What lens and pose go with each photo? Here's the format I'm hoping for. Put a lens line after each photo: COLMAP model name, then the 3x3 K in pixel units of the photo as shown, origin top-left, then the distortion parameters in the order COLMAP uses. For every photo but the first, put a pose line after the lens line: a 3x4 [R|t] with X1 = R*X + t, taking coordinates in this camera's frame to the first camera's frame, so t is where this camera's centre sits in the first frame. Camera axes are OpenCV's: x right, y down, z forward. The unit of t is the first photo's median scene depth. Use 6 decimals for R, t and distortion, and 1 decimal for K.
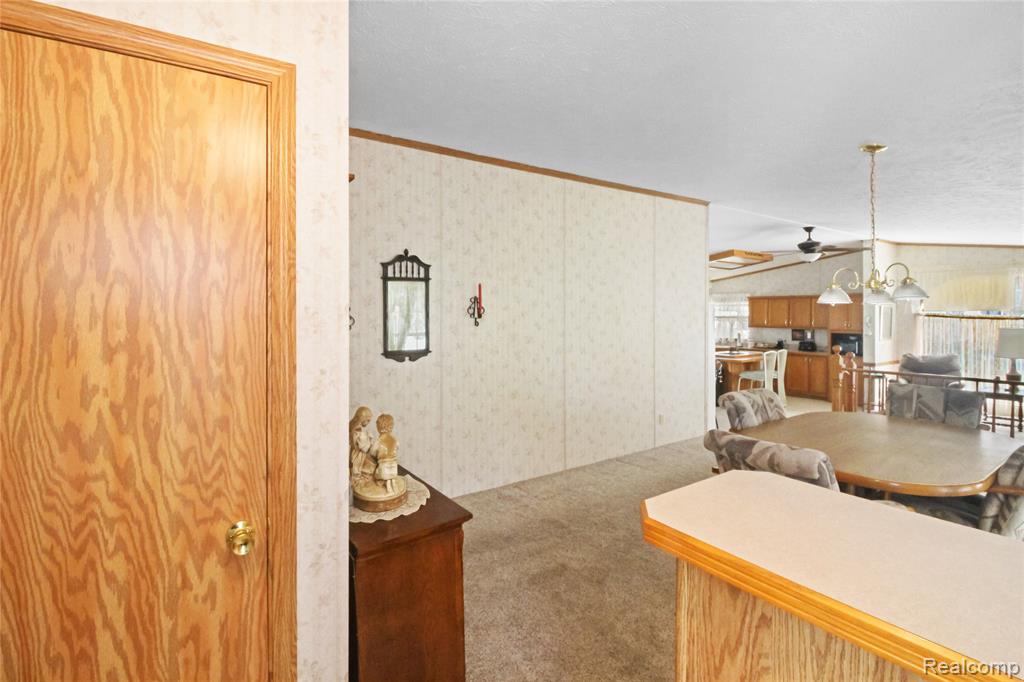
lens RADIAL K [[484.3, 0, 509.7], [0, 484.3, 304.8], [0, 0, 1]] dist [-0.002406, -0.012837]
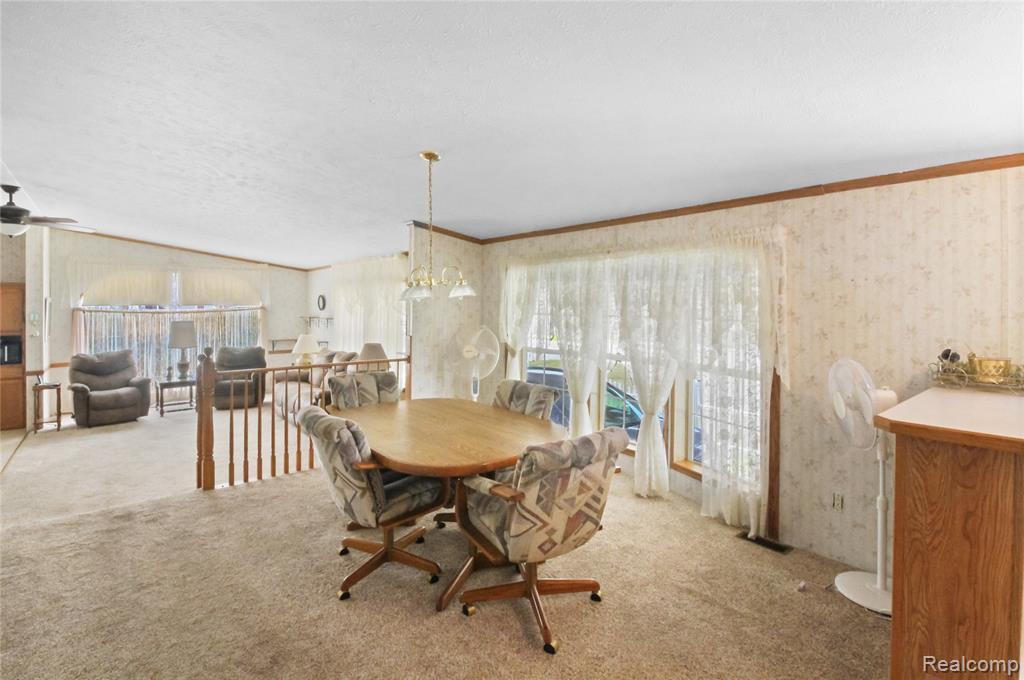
lens RADIAL K [[484.3, 0, 509.7], [0, 484.3, 303.8], [0, 0, 1]] dist [-0.002406, -0.012837]
pose [[-0.085015, 0.001285, 0.996379, -0.113227], [-0.011637, 0.999930, -0.002282, 0.002624], [-0.996312, -0.011789, -0.084994, 0.303691]]
